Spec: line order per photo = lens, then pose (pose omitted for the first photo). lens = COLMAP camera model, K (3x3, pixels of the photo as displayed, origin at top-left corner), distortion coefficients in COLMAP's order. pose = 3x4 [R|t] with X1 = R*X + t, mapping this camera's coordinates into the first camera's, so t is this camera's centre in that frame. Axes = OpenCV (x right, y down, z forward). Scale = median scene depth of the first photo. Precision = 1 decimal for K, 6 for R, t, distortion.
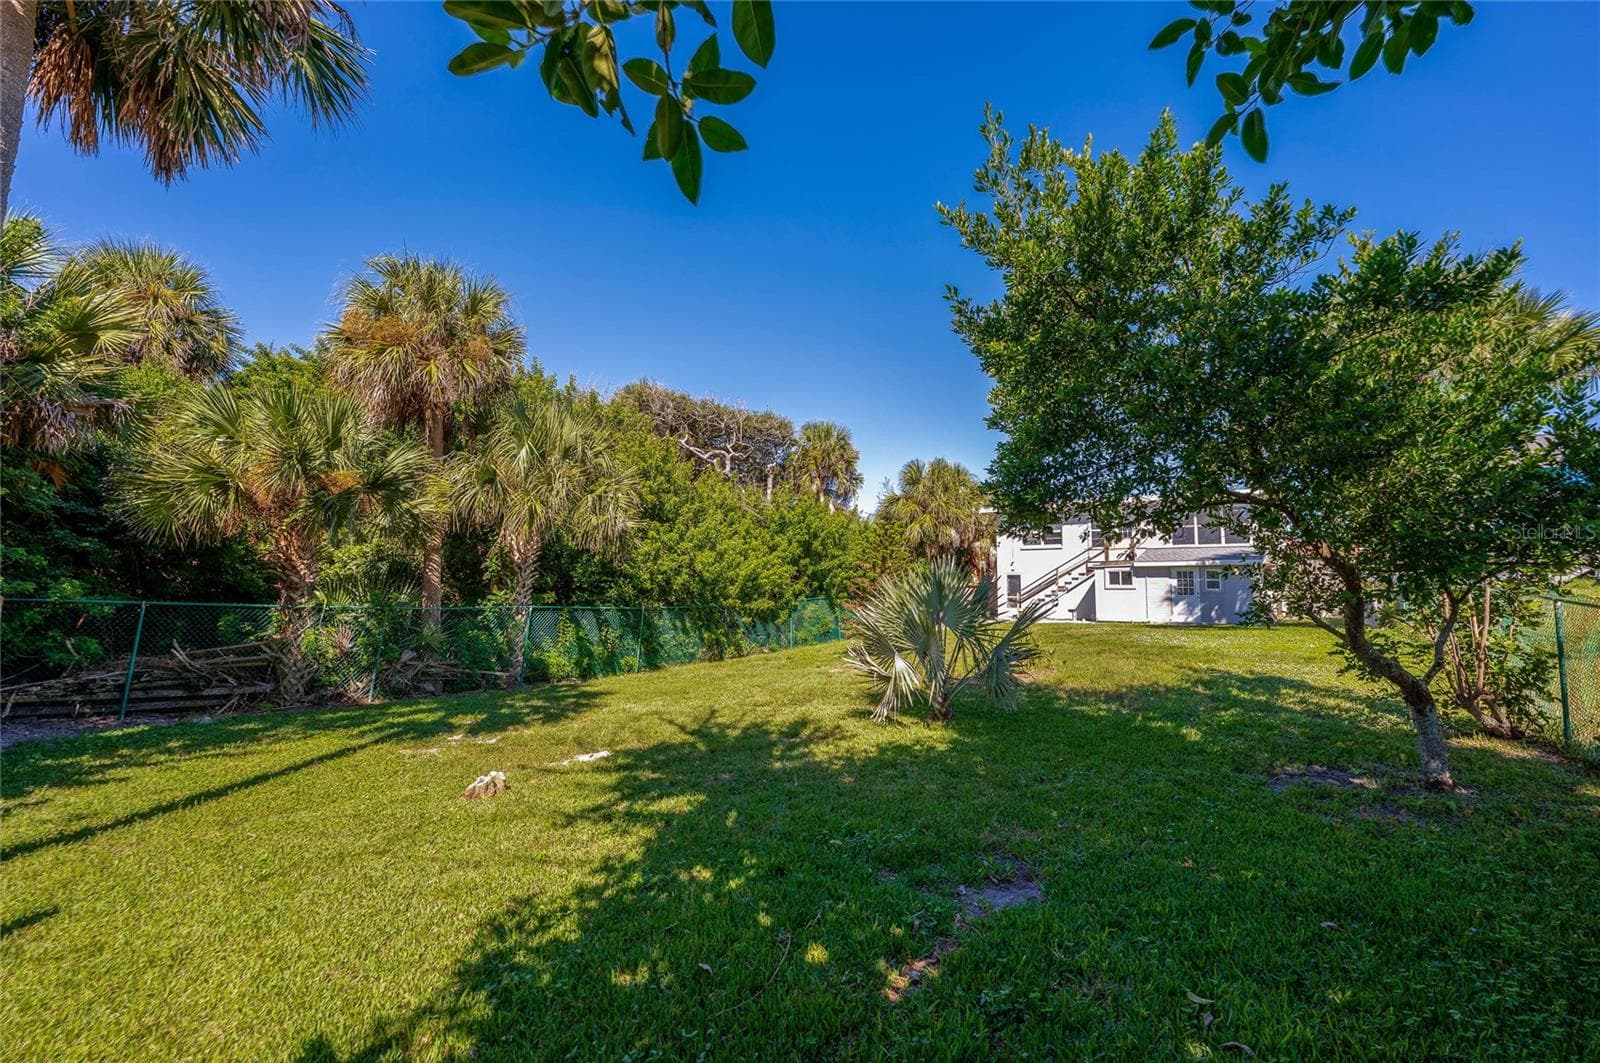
lens RADIAL K [[652.3, 0, 798.0], [0, 652.3, 531.8], [0, 0, 1]] dist [-0.001613, 0.000046]
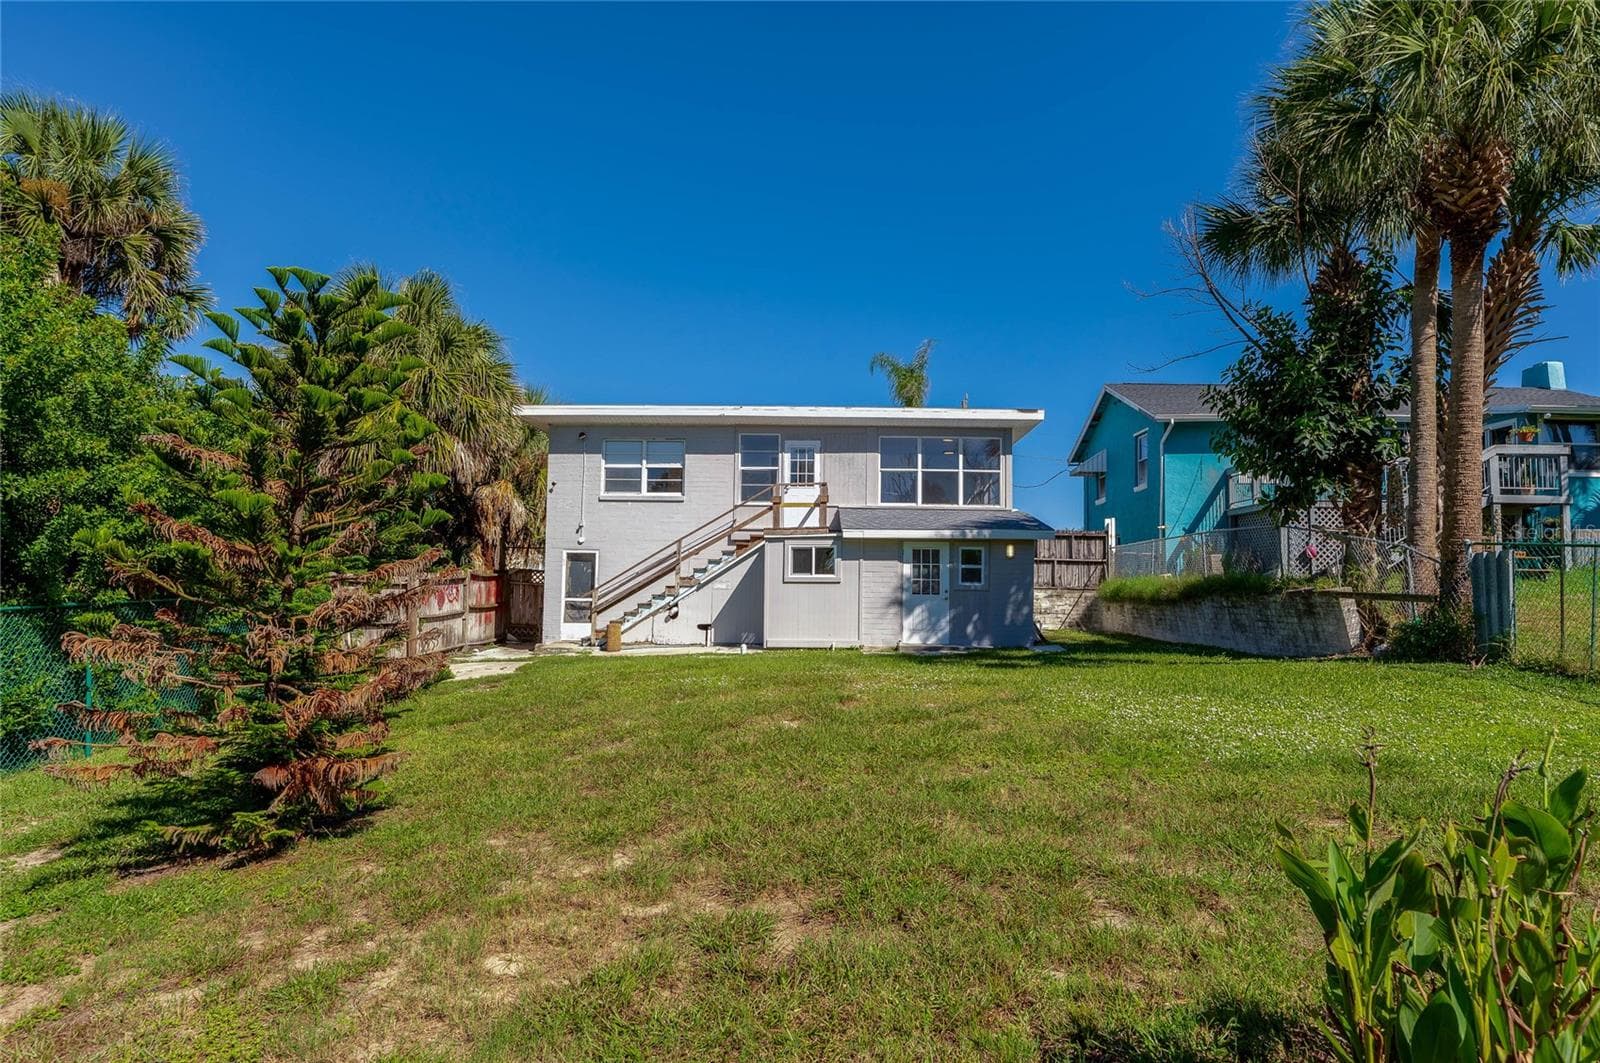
lens RADIAL K [[945.9, 0, 808.9], [0, 945.9, 538.7], [0, 0, 1]] dist [0.029670, 0.001092]
pose [[0.788262, 0.033279, 0.614439, 0.045490], [-0.055728, 0.998294, 0.017425, 0.041413], [-0.612811, -0.047977, 0.788772, 0.430163]]
